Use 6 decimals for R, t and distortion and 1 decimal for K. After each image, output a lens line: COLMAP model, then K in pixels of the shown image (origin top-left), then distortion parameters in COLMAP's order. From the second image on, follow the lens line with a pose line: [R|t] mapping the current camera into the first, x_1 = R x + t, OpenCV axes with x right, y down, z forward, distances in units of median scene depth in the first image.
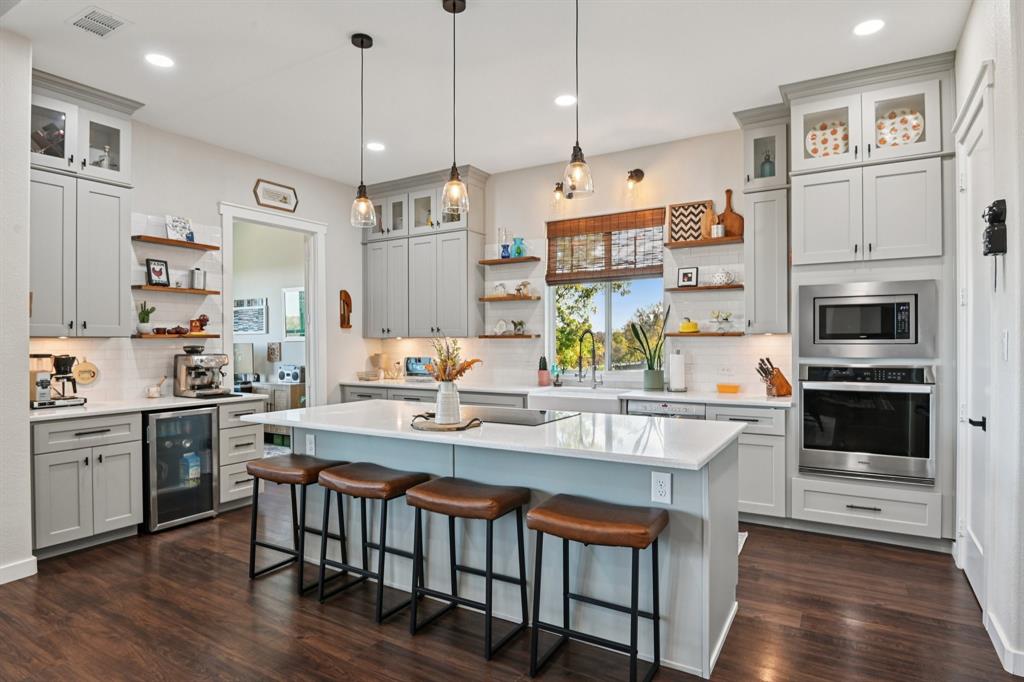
lens RADIAL K [[547.9, 0, 515.4], [0, 547.9, 348.4], [0, 0, 1]] dist [-0.017828, -0.001164]
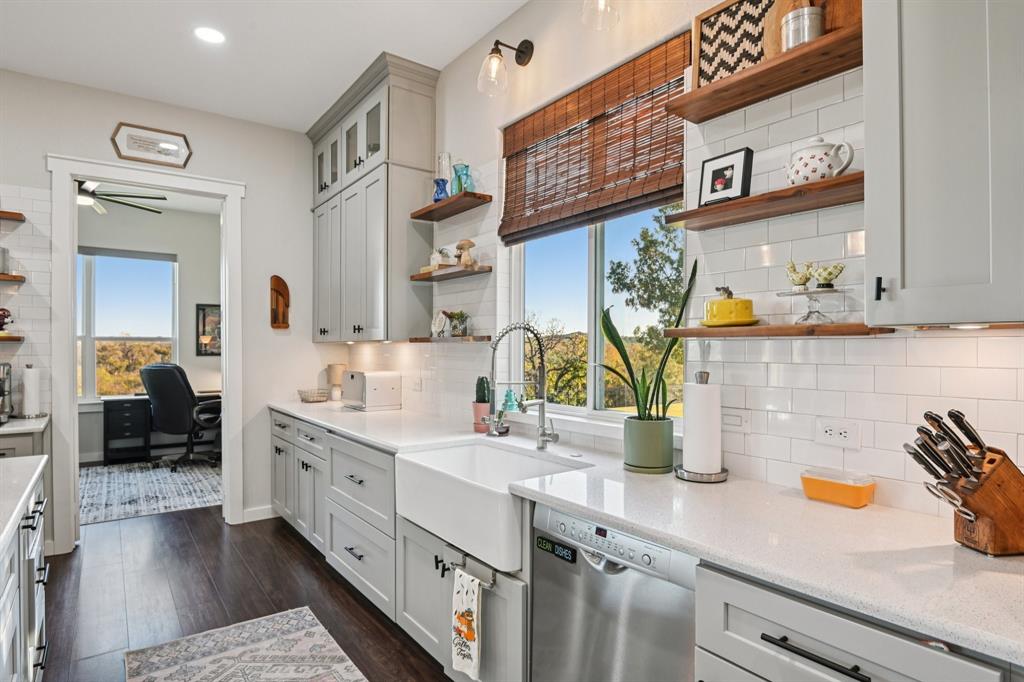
lens RADIAL K [[547.9, 0, 515.4], [0, 547.9, 348.4], [0, 0, 1]] dist [-0.017828, -0.001164]
pose [[0.922840, 0.005874, -0.385140, 0.278845], [-0.010891, 0.999882, -0.010846, -0.006911], [0.385031, 0.014204, 0.922794, 0.509465]]
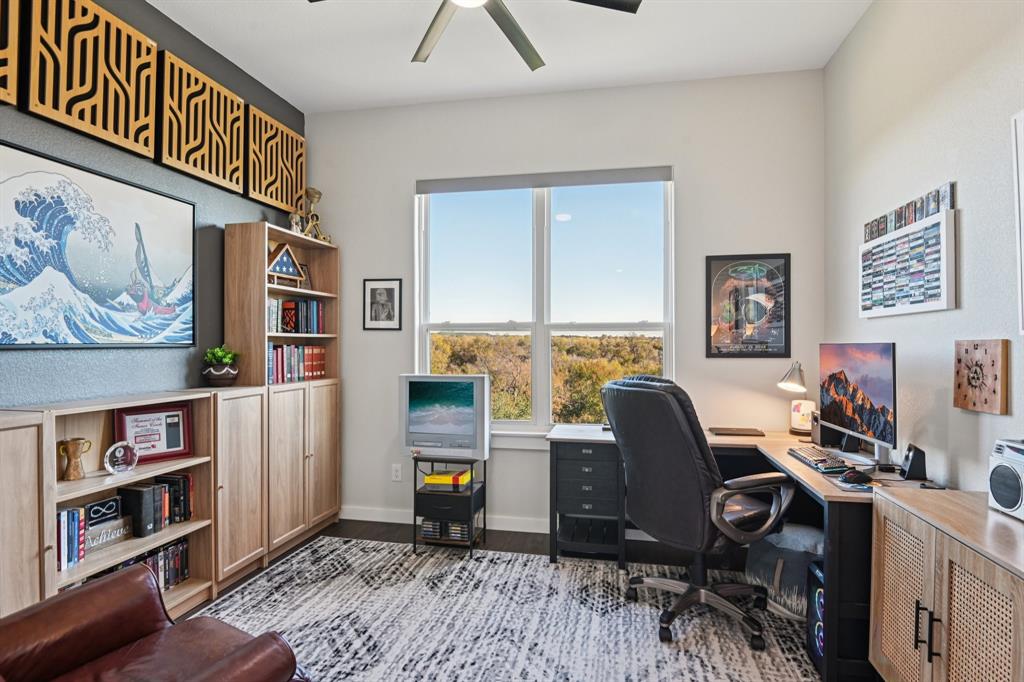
lens RADIAL K [[530.3, 0, 512.0], [0, 530.3, 341.0], [0, 0, 1]] dist [-0.001738, -0.000211]
pose [[0.323618, 0.000484, -0.946188, -0.379551], [-0.017034, 0.999841, -0.005315, -0.007419], [0.946034, 0.017838, 0.323575, 0.975042]]
